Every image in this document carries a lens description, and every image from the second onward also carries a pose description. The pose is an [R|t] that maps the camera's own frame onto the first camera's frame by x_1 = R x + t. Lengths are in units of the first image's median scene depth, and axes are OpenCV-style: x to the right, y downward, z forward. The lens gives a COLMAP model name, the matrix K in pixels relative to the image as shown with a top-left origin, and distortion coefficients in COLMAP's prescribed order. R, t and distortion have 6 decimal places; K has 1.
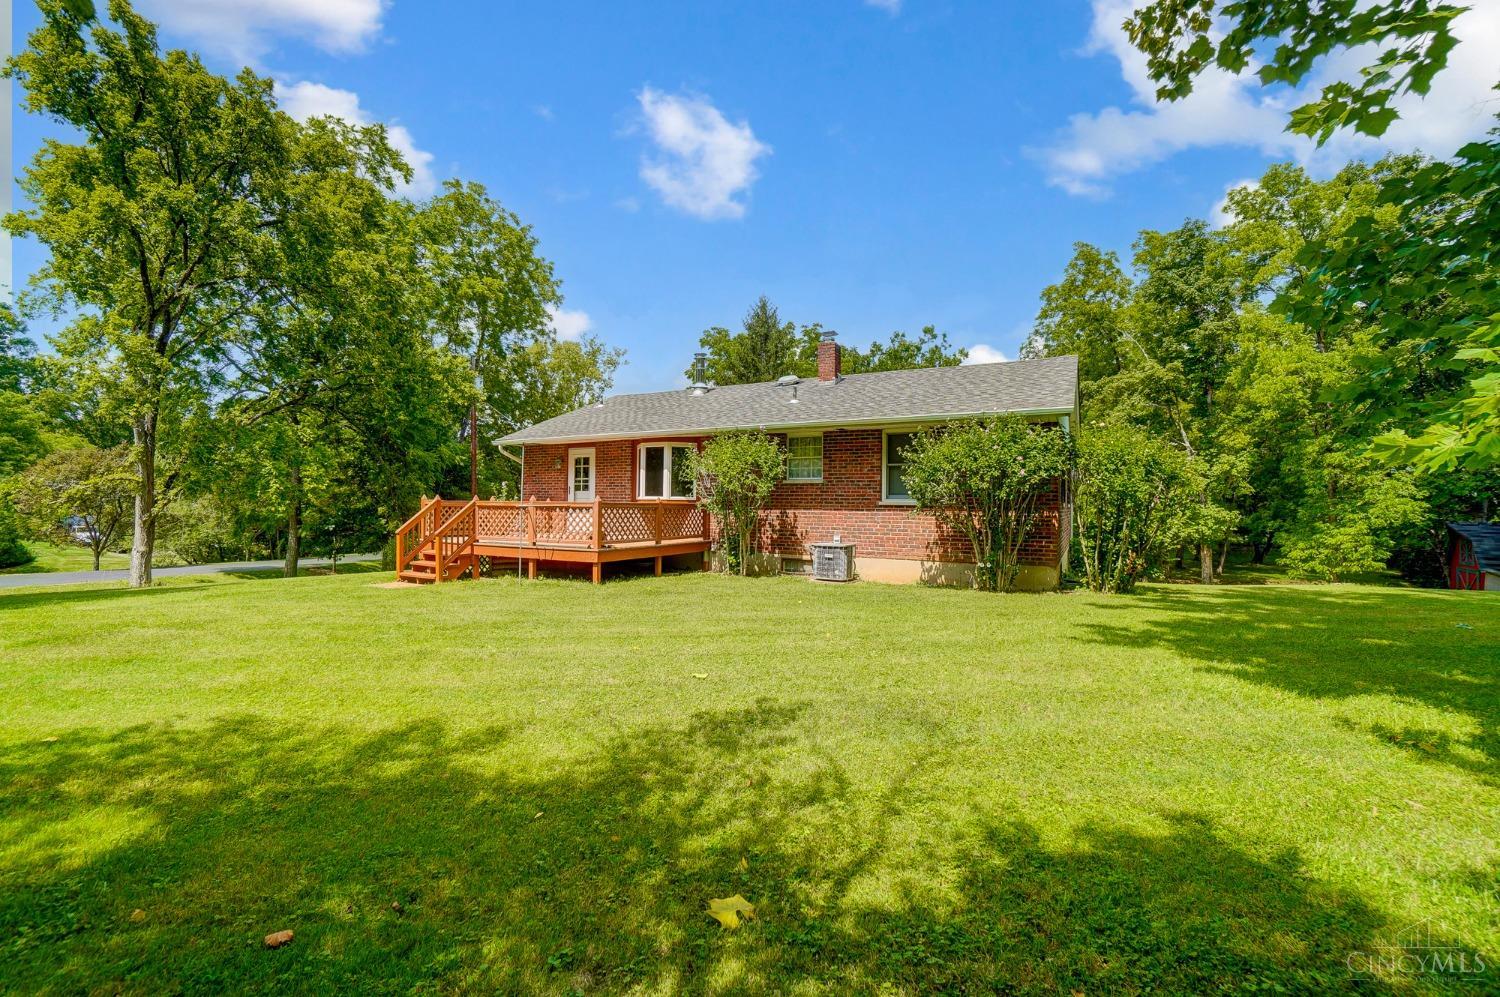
lens RADIAL K [[674.5, 0, 732.4], [0, 674.5, 496.8], [0, 0, 1]] dist [-0.060442, 0.024138]
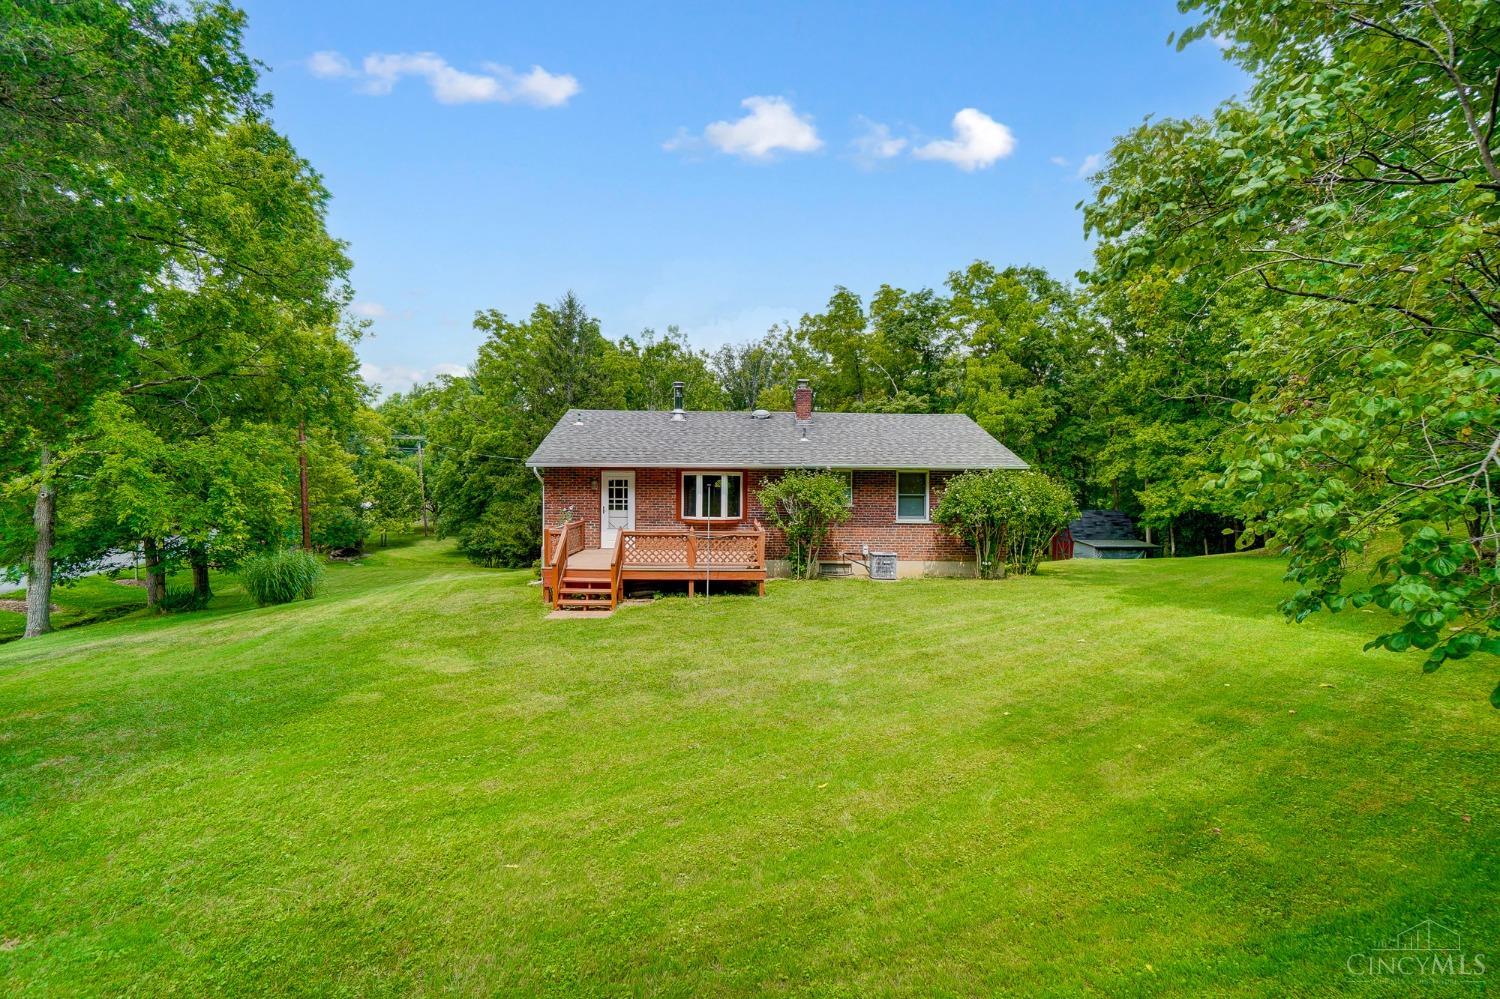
lens RADIAL K [[686.9, 0, 739.0], [0, 686.9, 497.7], [0, 0, 1]] dist [-0.042686, 0.000059]
pose [[0.860231, -0.012931, 0.509740, -0.745937], [-0.006380, 0.999327, 0.036117, -0.085056], [-0.509864, -0.034322, 0.859570, -0.066857]]
